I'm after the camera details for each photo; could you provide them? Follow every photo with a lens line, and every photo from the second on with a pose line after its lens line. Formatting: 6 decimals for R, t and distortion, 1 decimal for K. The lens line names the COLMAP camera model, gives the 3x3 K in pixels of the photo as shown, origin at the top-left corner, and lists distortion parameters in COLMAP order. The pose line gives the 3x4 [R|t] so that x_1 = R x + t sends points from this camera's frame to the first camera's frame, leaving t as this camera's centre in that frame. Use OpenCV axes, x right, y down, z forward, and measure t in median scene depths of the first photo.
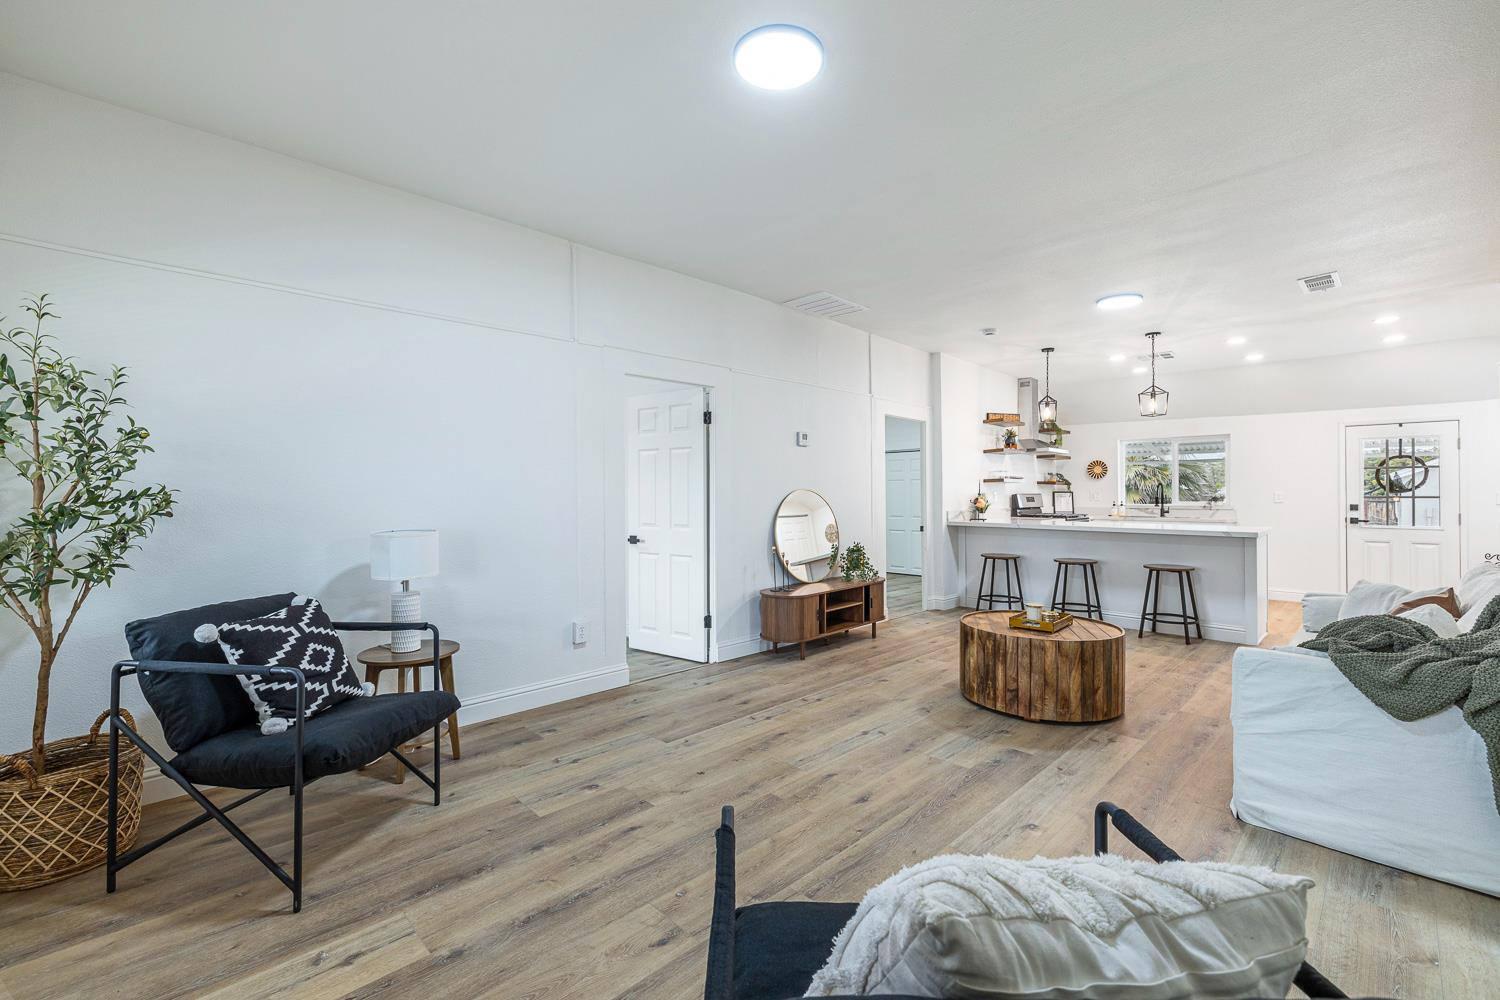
lens RADIAL K [[643.1, 0, 748.1], [0, 643.1, 494.0], [0, 0, 1]] dist [-0.000899, -0.000323]
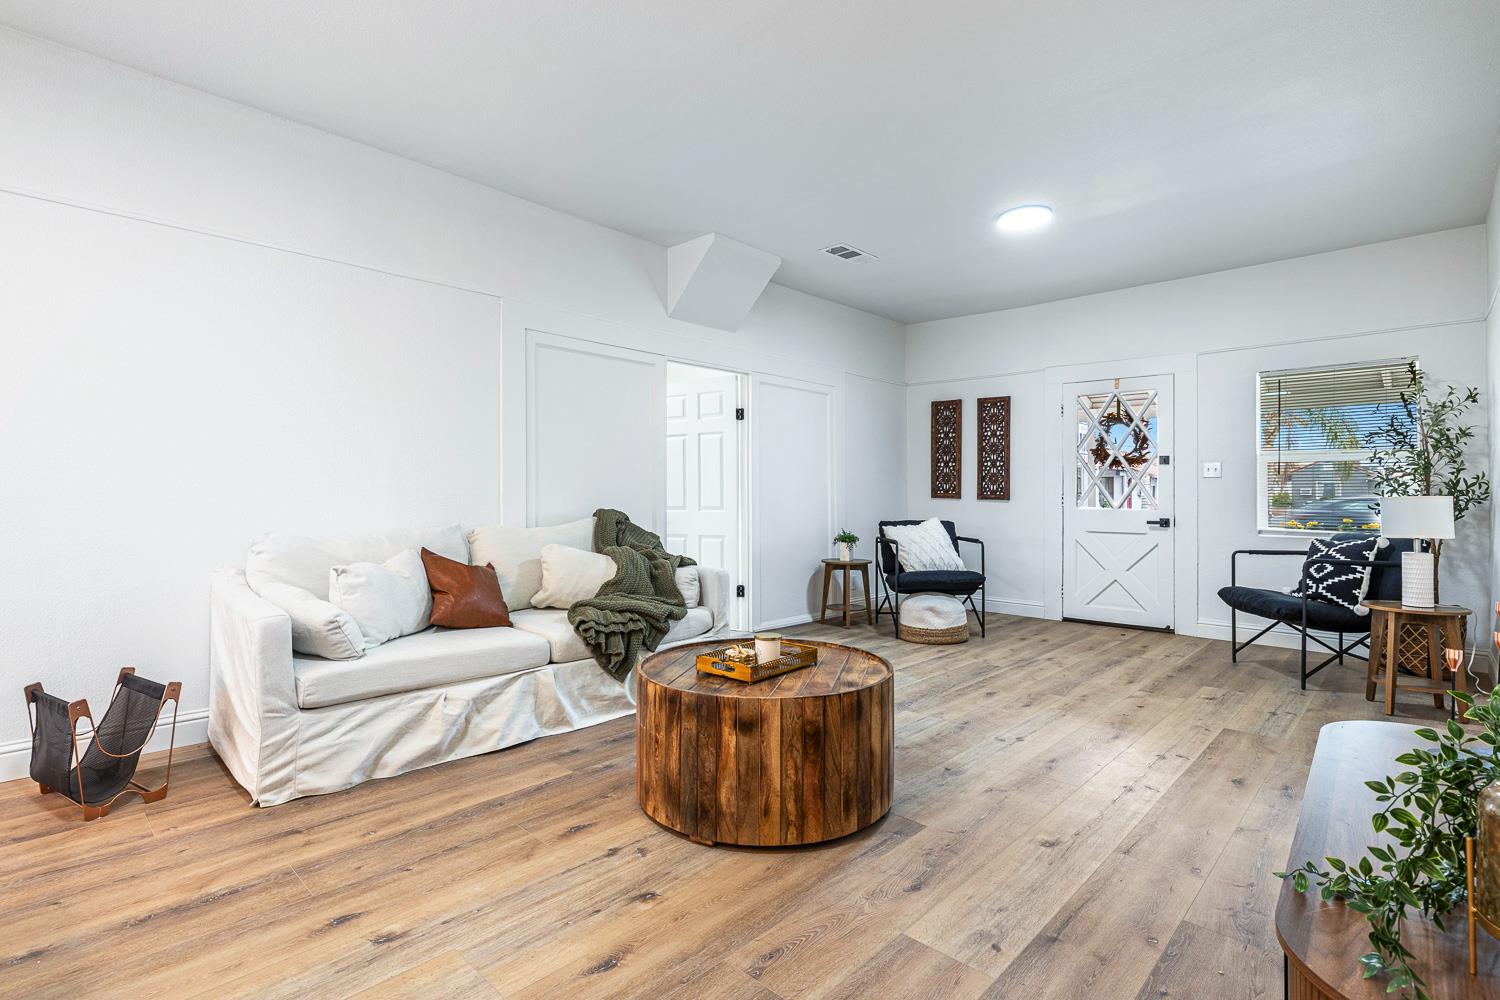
lens RADIAL K [[722.6, 0, 753.4], [0, 722.6, 495.2], [0, 0, 1]] dist [-0.004448, -0.000203]
pose [[-0.999161, -0.004250, -0.040738, 0.579557], [-0.004434, 0.999980, 0.004427, 0.052376], [0.040718, 0.004603, -0.999160, 1.963383]]
